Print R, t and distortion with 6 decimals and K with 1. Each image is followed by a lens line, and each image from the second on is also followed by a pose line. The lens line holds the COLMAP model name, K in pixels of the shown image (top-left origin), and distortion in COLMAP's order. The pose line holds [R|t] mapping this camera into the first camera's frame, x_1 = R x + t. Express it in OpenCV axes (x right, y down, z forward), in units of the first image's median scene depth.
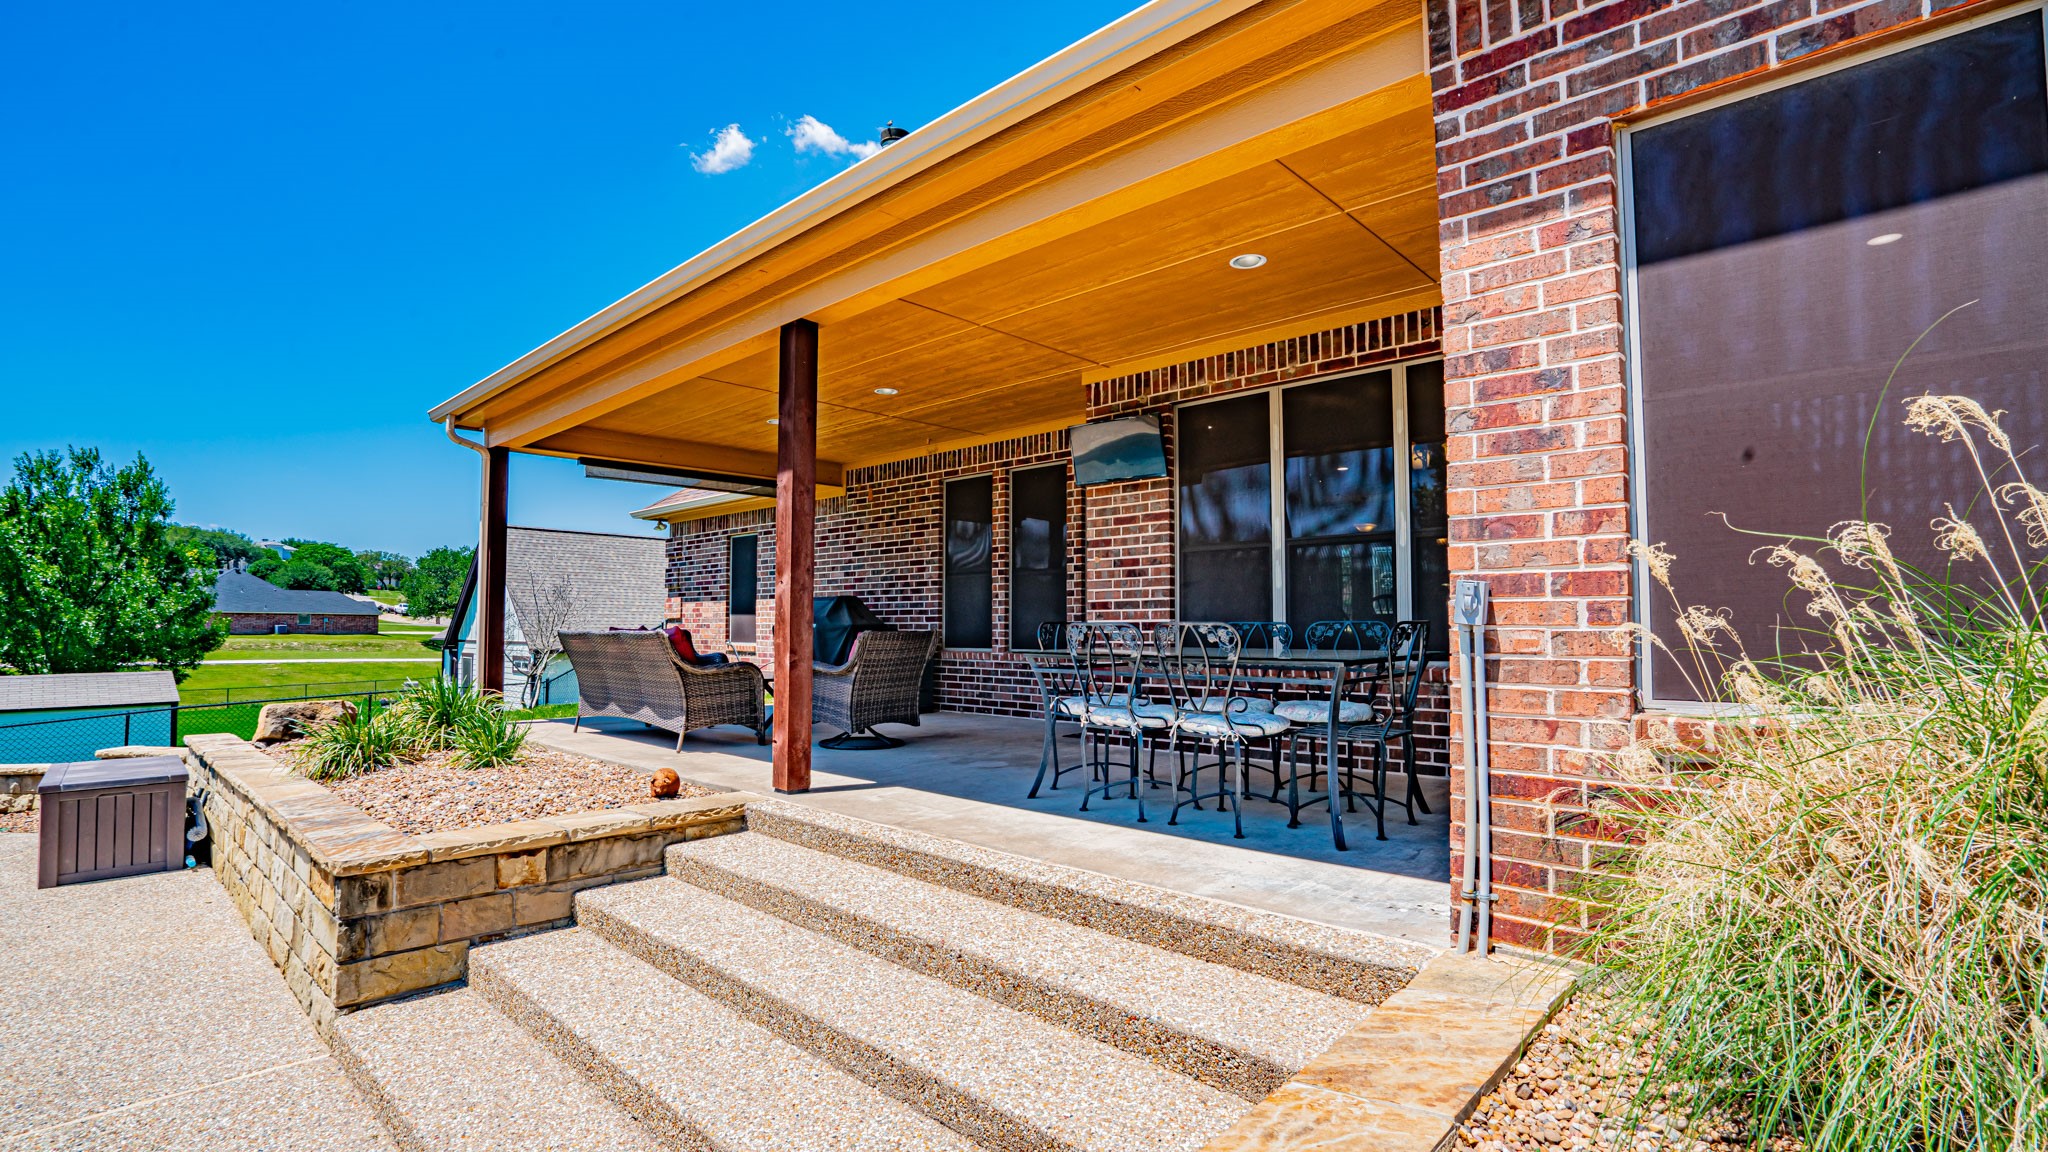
lens RADIAL K [[928.5, 0, 1025.3], [0, 928.5, 580.1], [0, 0, 1]] dist [-0.011777, 0.002139]
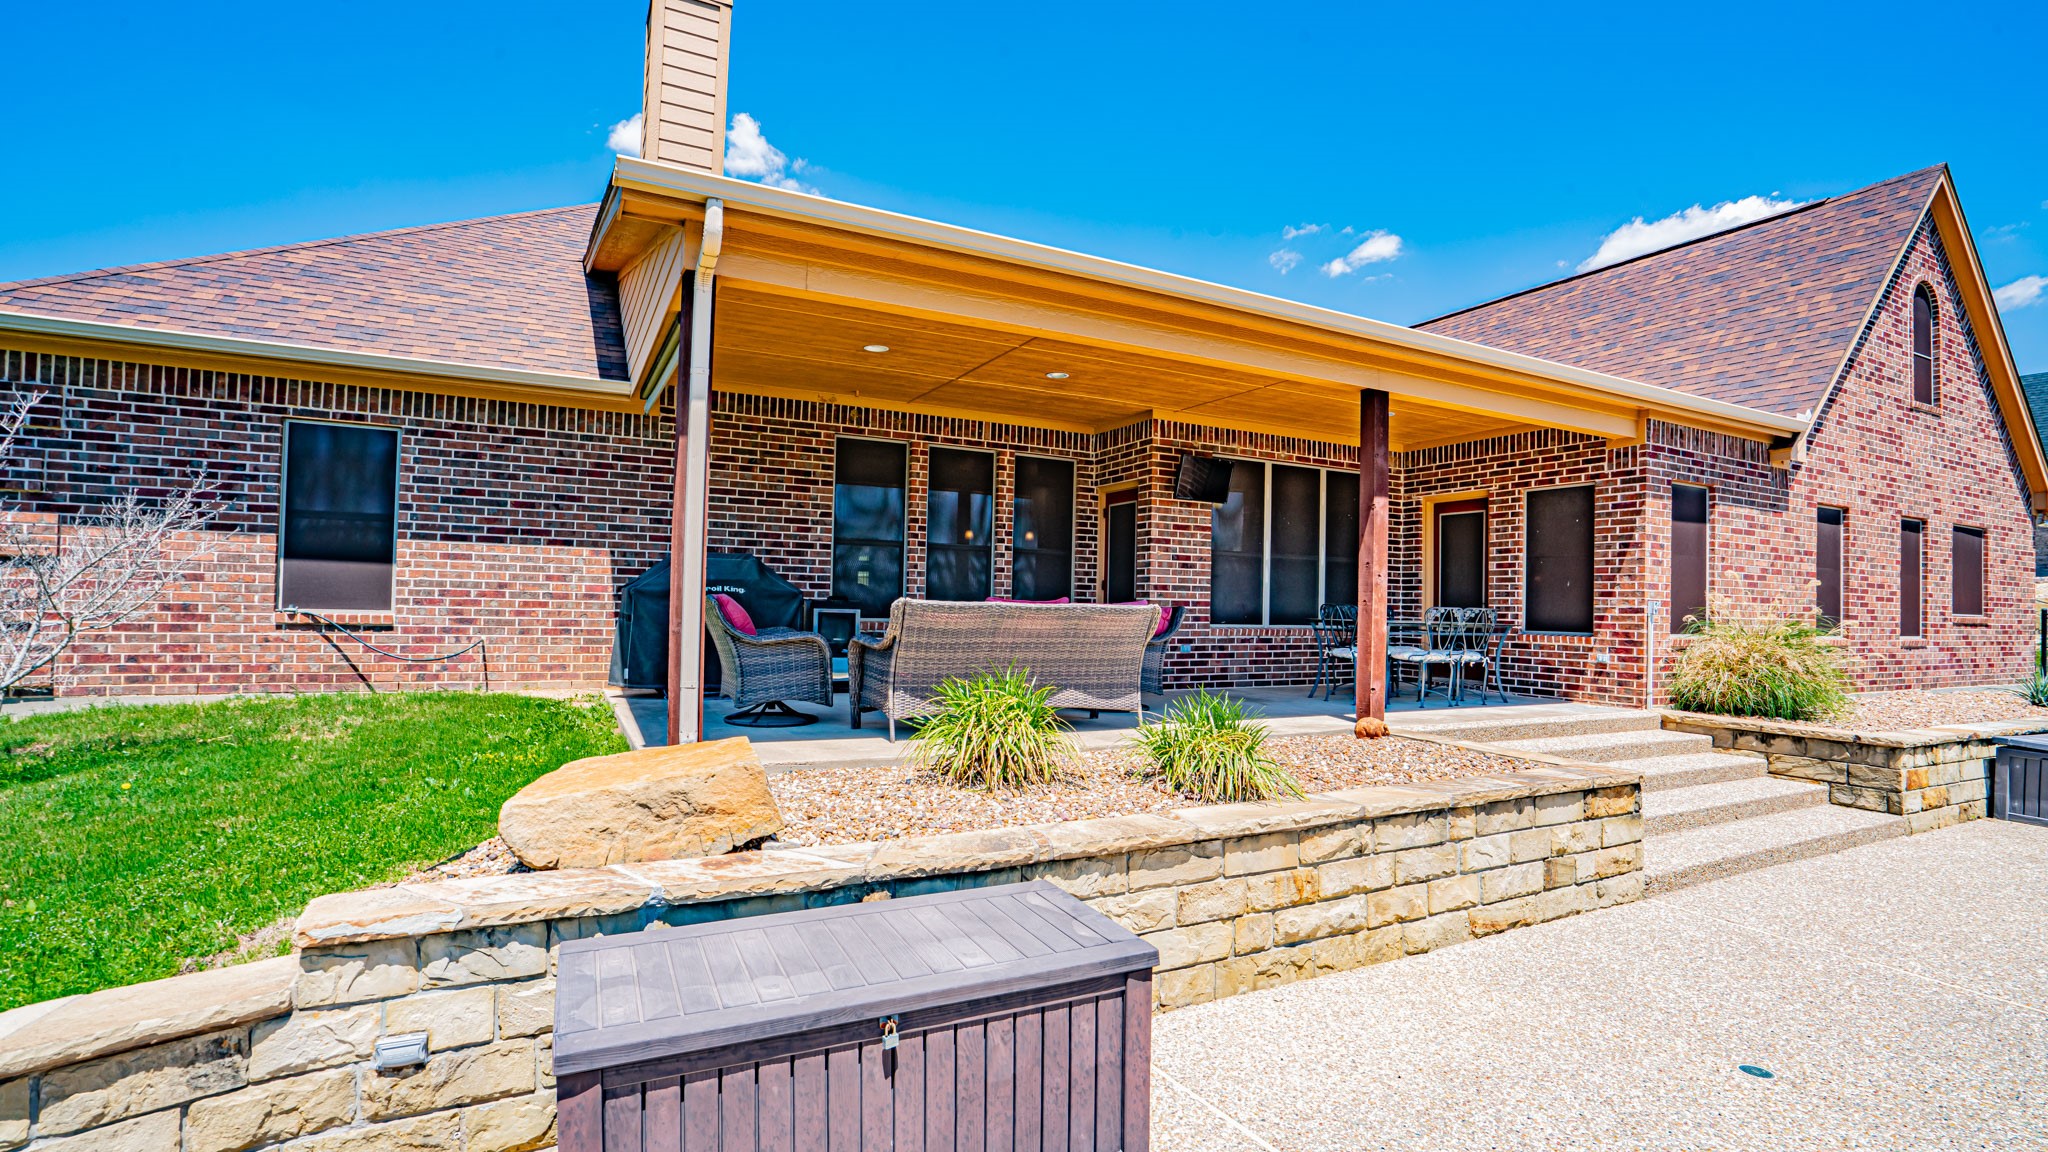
lens RADIAL K [[928.5, 0, 1033.0], [0, 928.5, 588.9], [0, 0, 1]] dist [-0.011777, 0.002139]
pose [[0.325904, 0.020446, 0.945182, -1.011648], [-0.069911, 0.997550, 0.002527, 0.031636], [-0.942814, -0.066902, 0.326535, 0.590529]]
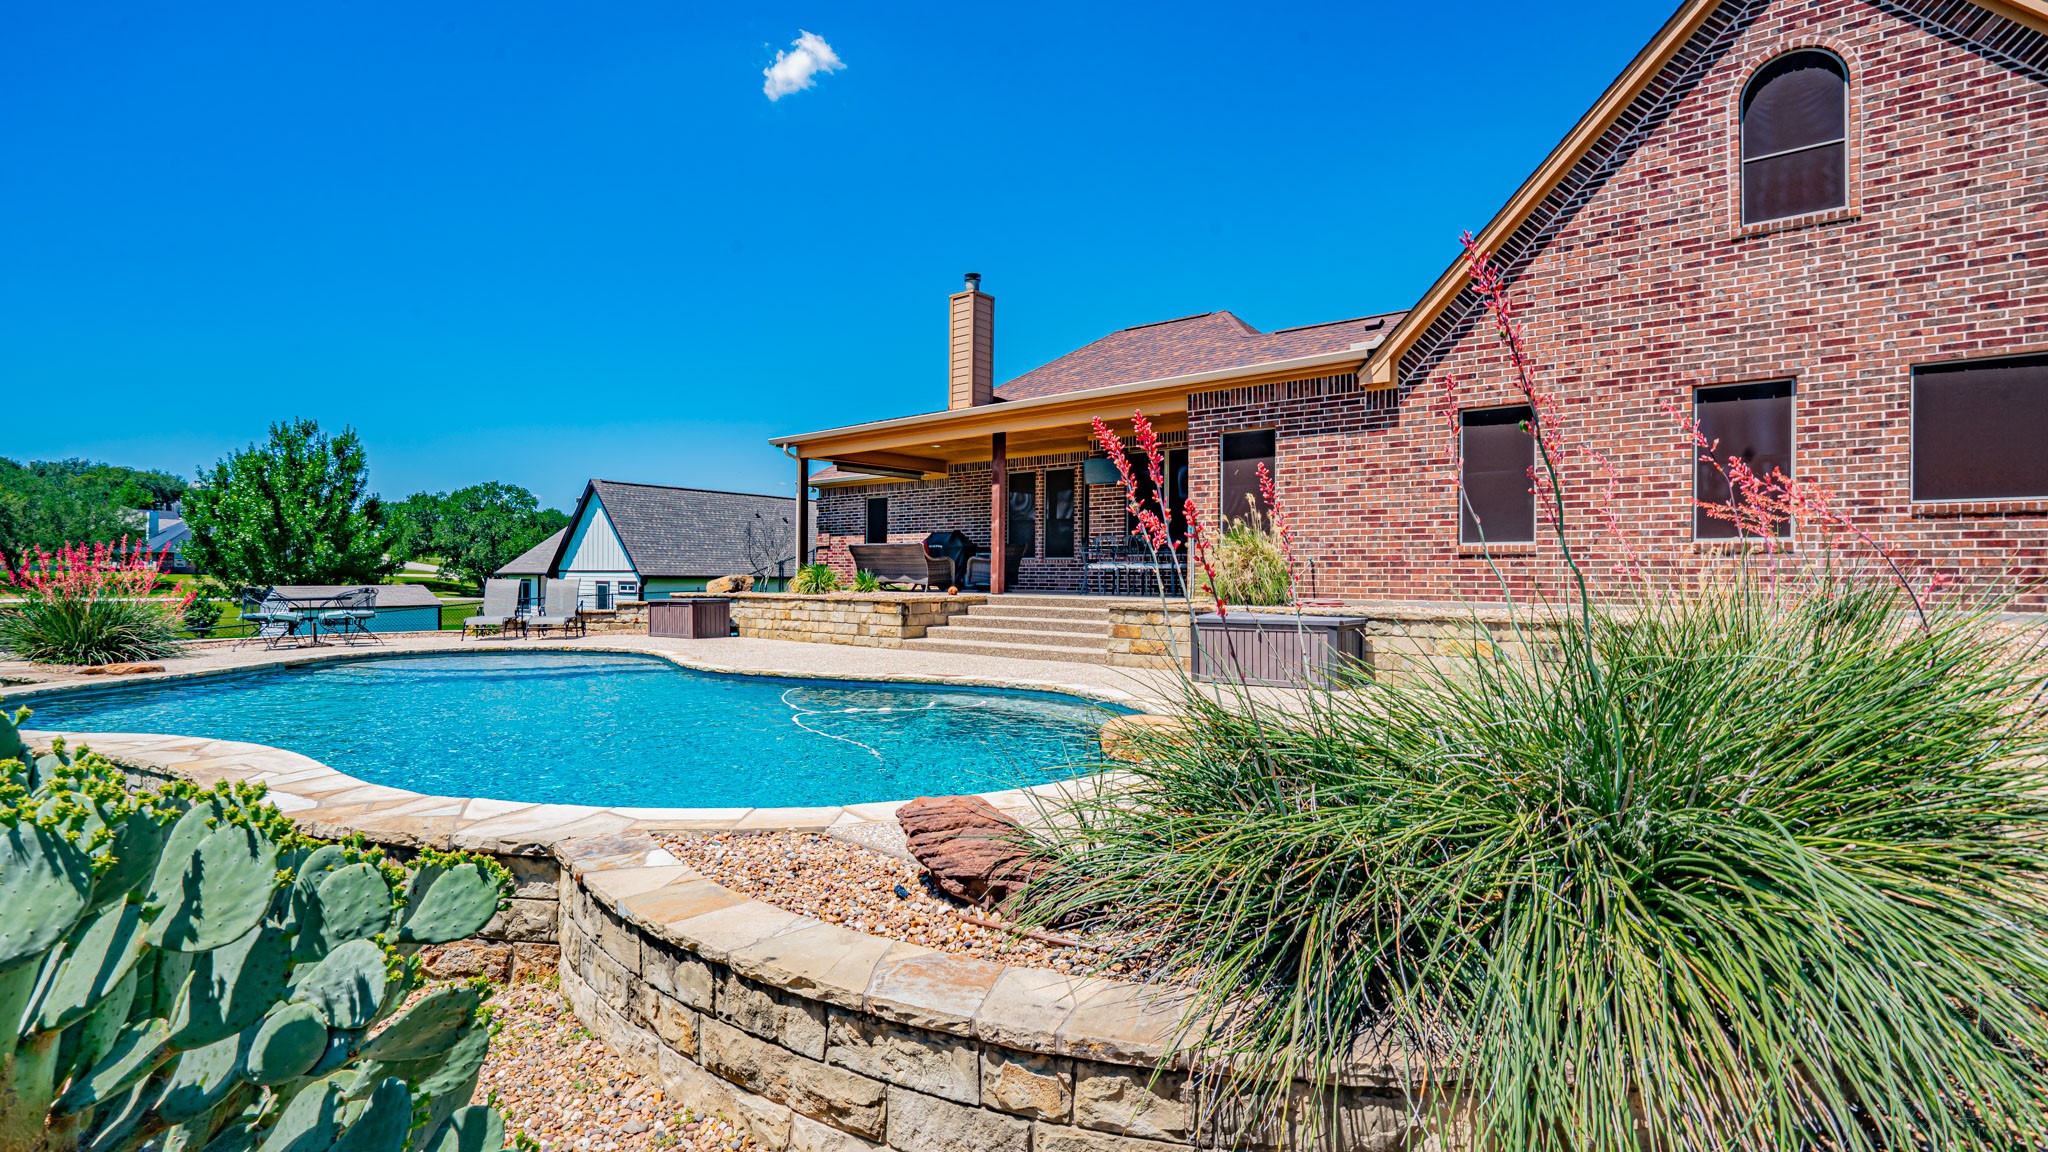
lens RADIAL K [[928.5, 0, 1029.3], [0, 928.5, 569.1], [0, 0, 1]] dist [-0.011777, 0.002139]
pose [[0.997785, 0.004666, 0.066361, -0.197954], [-0.007550, 0.999035, 0.043272, 0.011530], [-0.066095, -0.043677, 0.996857, -1.108743]]
